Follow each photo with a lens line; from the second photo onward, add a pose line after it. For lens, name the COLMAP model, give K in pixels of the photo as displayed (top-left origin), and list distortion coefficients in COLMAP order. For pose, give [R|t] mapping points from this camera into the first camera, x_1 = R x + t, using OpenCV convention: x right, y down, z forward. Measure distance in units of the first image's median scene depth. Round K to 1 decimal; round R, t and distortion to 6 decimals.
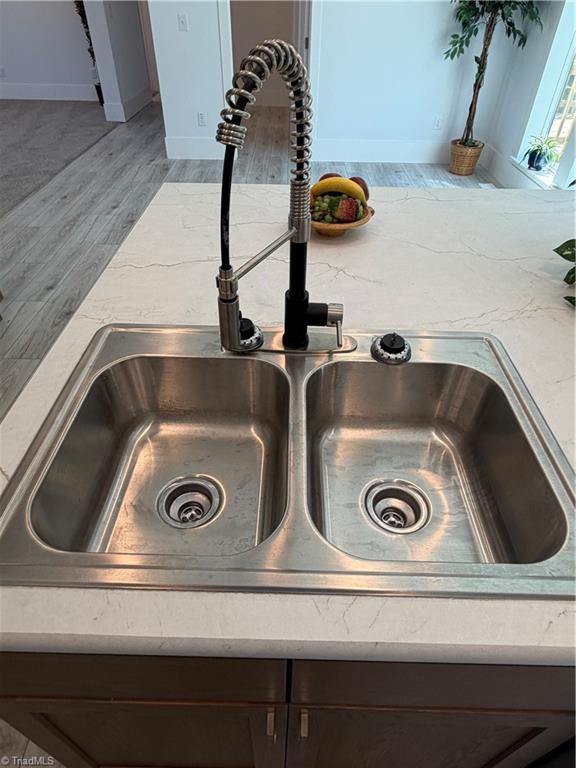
lens RADIAL K [[466.2, 0, 285.5], [0, 466.2, 382.2], [0, 0, 1]] dist [-0.006165, -0.001041]
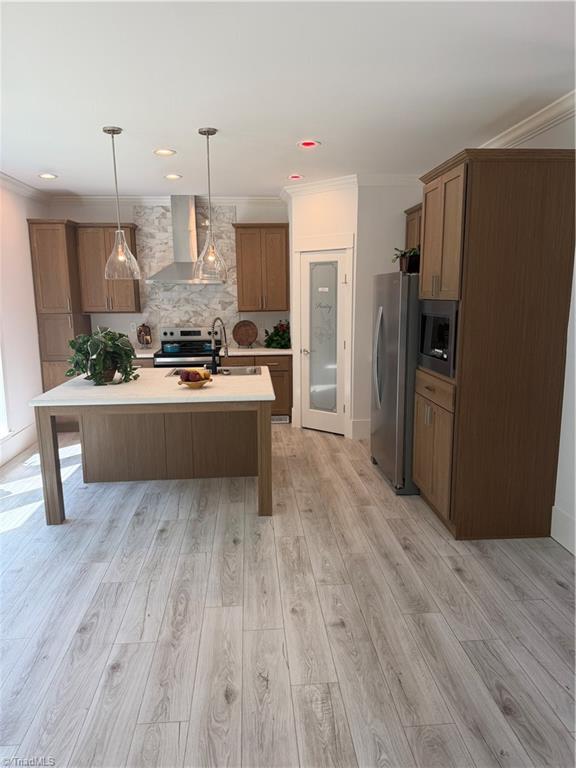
lens RADIAL K [[540.1, 0, 285.4], [0, 540.1, 383.5], [0, 0, 1]] dist [-0.005022, -0.001113]
pose [[-0.996237, 0.019826, -0.084376, -0.460002], [-0.053042, 0.630455, 0.774411, -0.947948], [0.068549, 0.775973, -0.627031, 1.026641]]
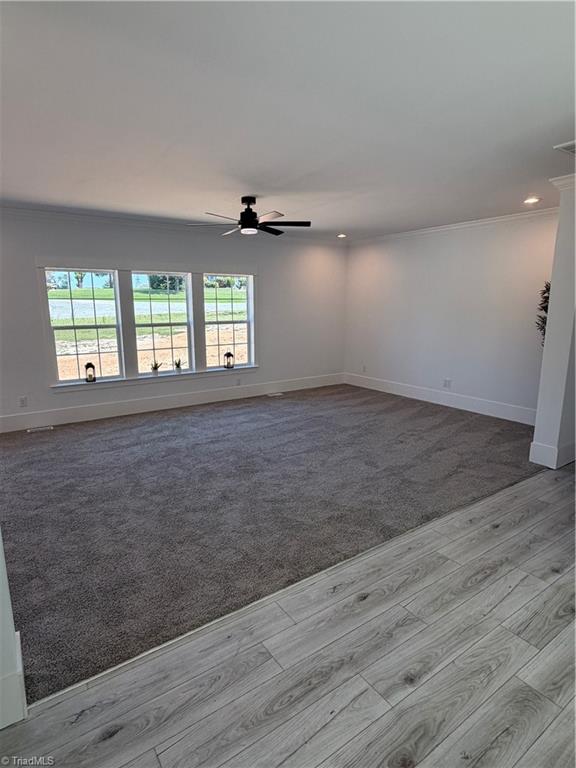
lens RADIAL K [[435.6, 0, 283.7], [0, 435.6, 384.9], [0, 0, 1]] dist [0.016381, 0.000986]
pose [[0.578135, 0.145758, -0.802817, -0.127474], [-0.525744, 0.818984, -0.229912, -0.468658], [0.623982, 0.554996, 0.550114, 0.469305]]
